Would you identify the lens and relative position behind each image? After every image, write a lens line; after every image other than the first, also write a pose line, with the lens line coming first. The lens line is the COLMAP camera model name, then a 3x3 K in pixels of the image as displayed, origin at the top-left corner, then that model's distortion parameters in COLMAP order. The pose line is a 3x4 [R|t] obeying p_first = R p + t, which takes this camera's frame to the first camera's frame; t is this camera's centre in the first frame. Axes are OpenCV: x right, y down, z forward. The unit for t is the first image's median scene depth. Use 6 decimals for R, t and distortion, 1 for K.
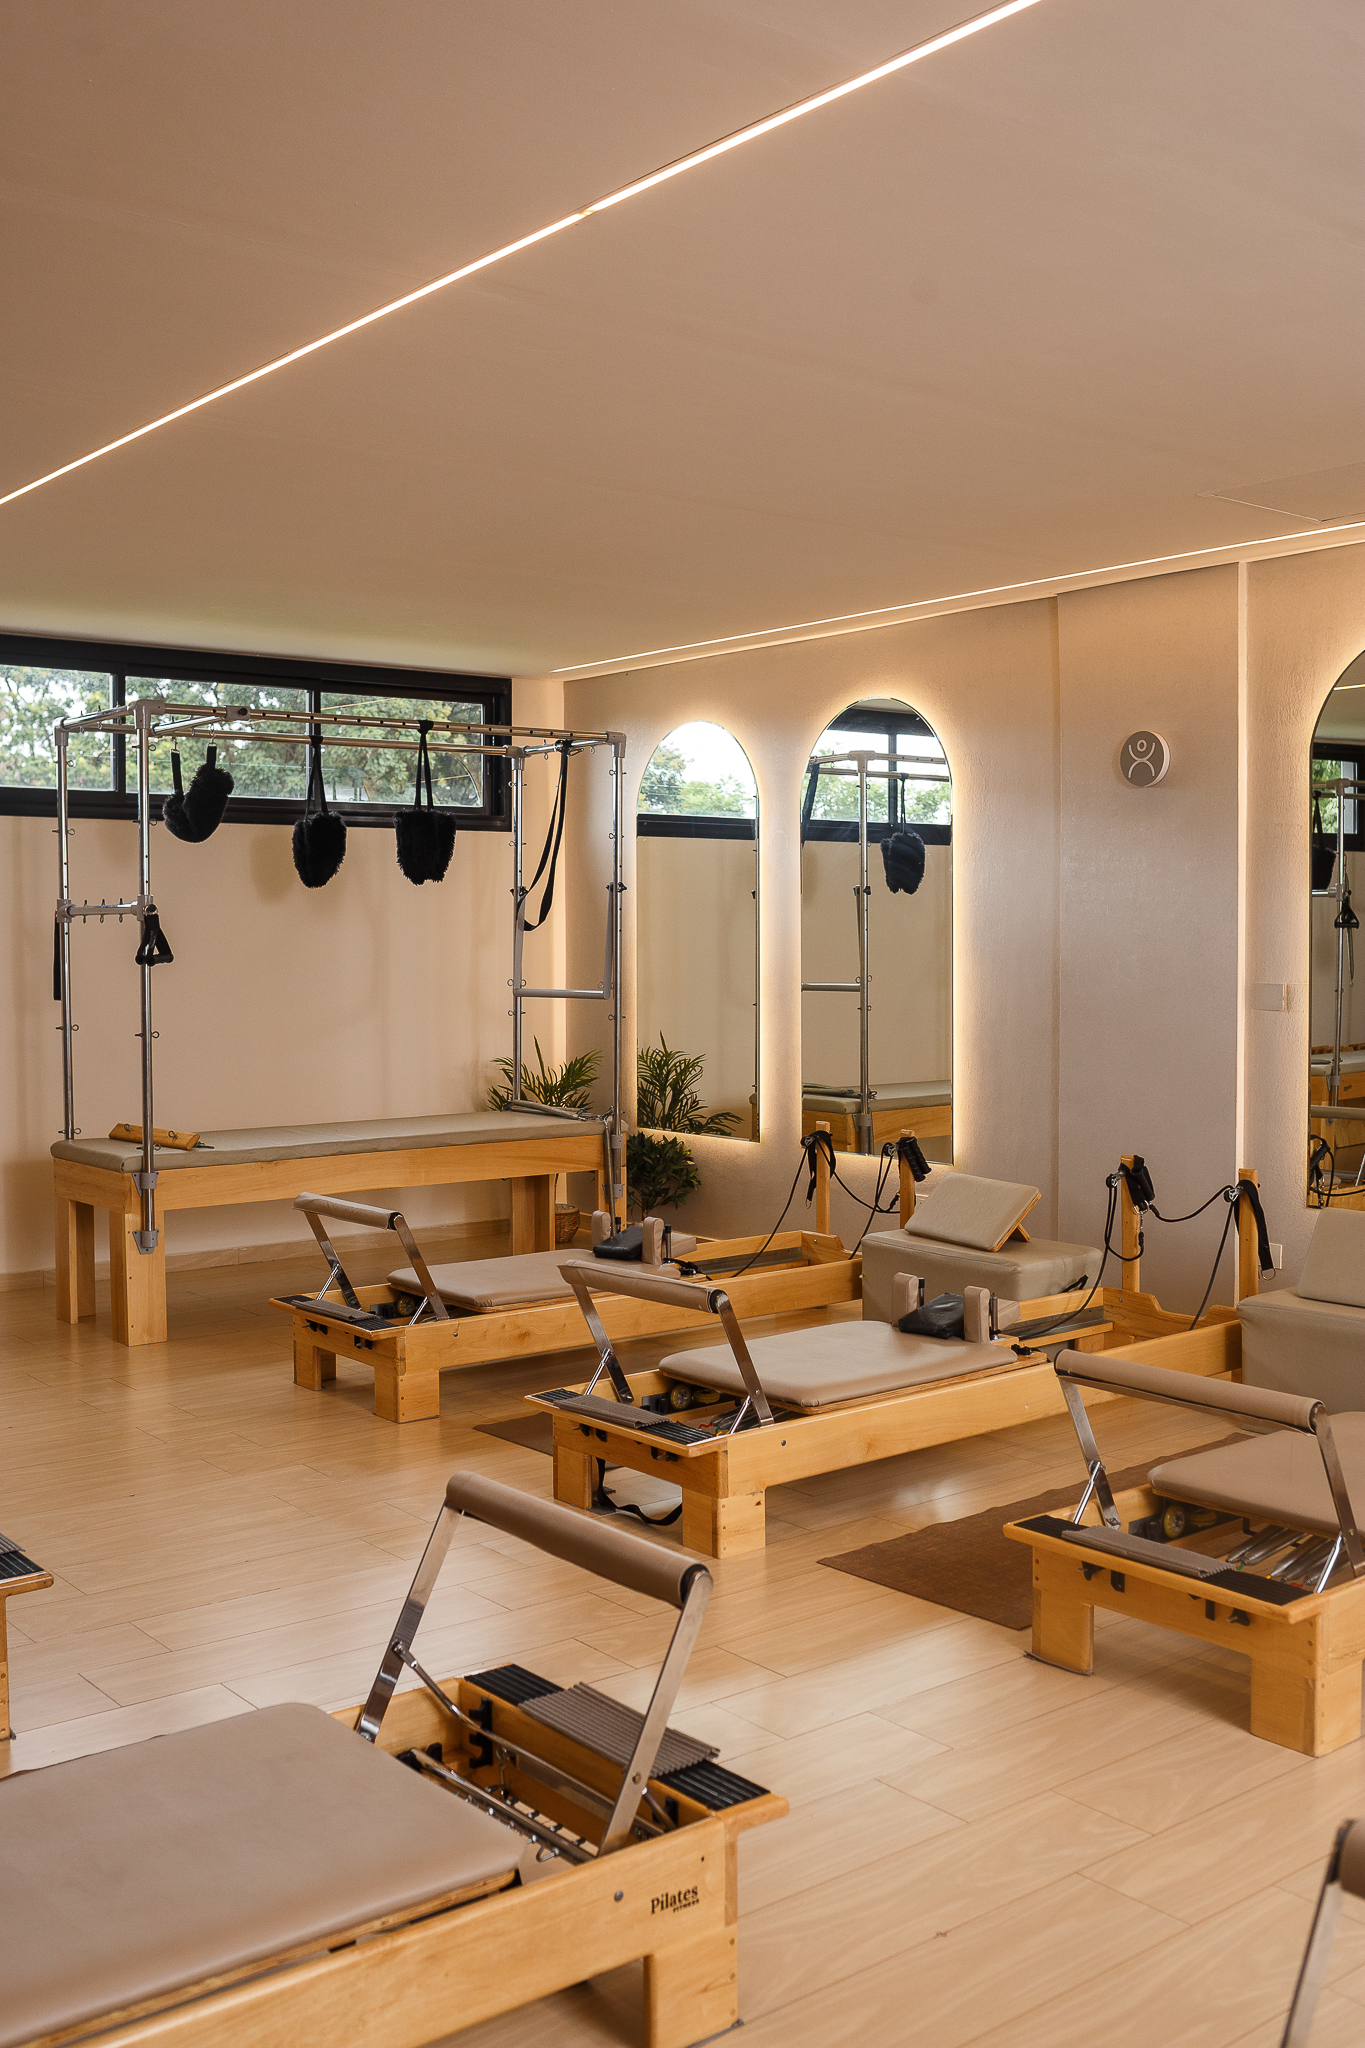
lens RADIAL K [[2014.7, 0, 682.5], [0, 2014.7, 1024.0], [0, 0, 1]] dist [0.105531, -0.000557]
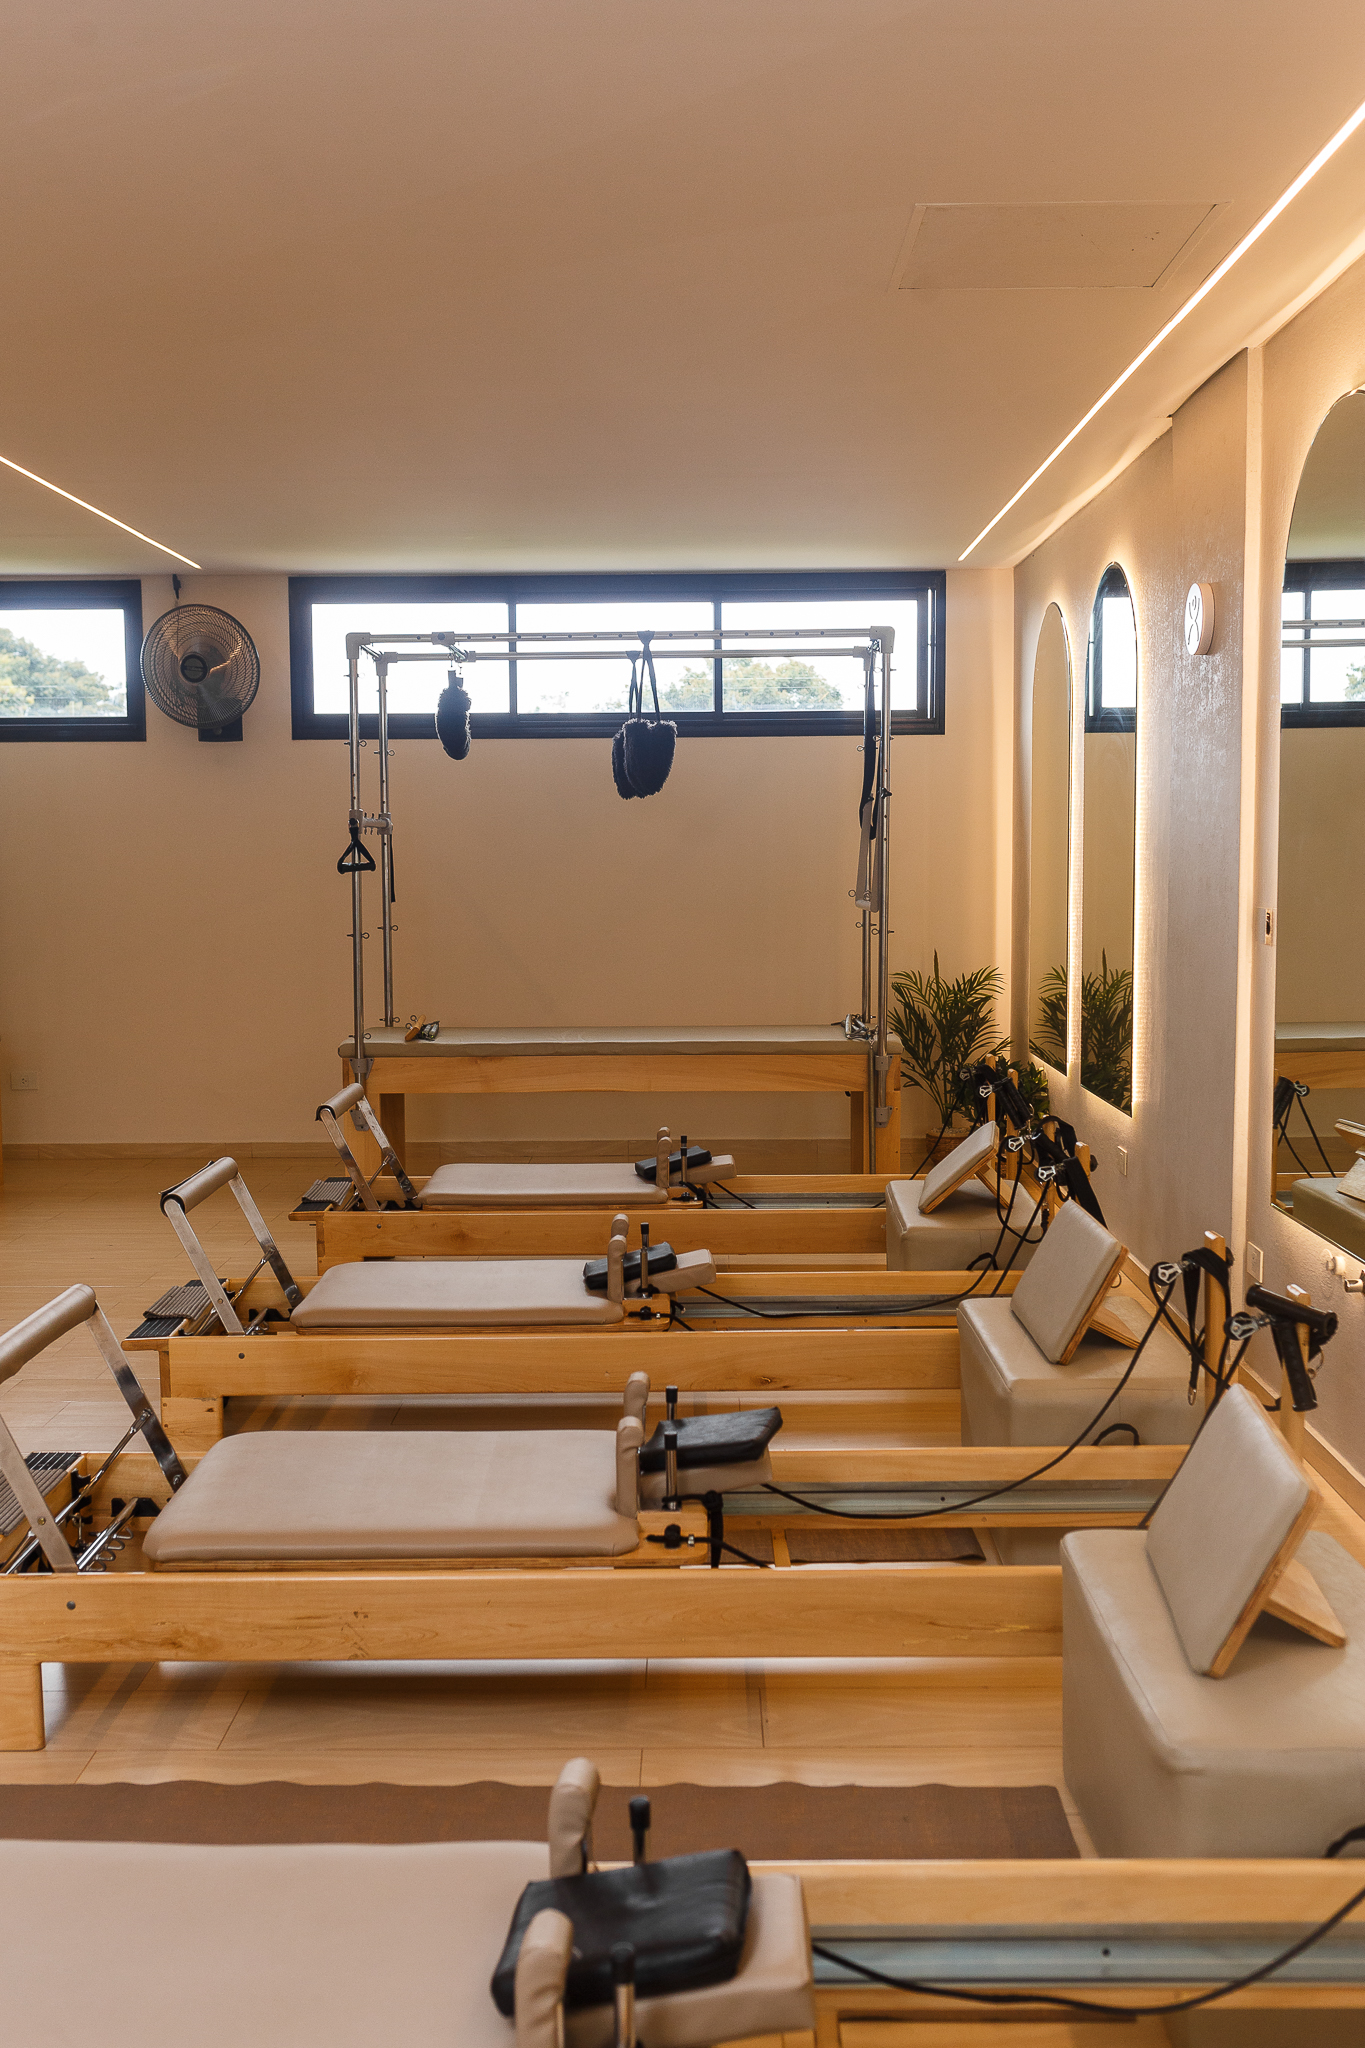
lens RADIAL K [[1981.9, 0, 682.5], [0, 1981.9, 1024.0], [0, 0, 1]] dist [-0.037943, -0.005263]
pose [[0.771329, 0.048553, -0.634582, 0.522497], [-0.021663, 0.998511, 0.050067, -0.003973], [0.636068, -0.024871, 0.771232, 0.258024]]
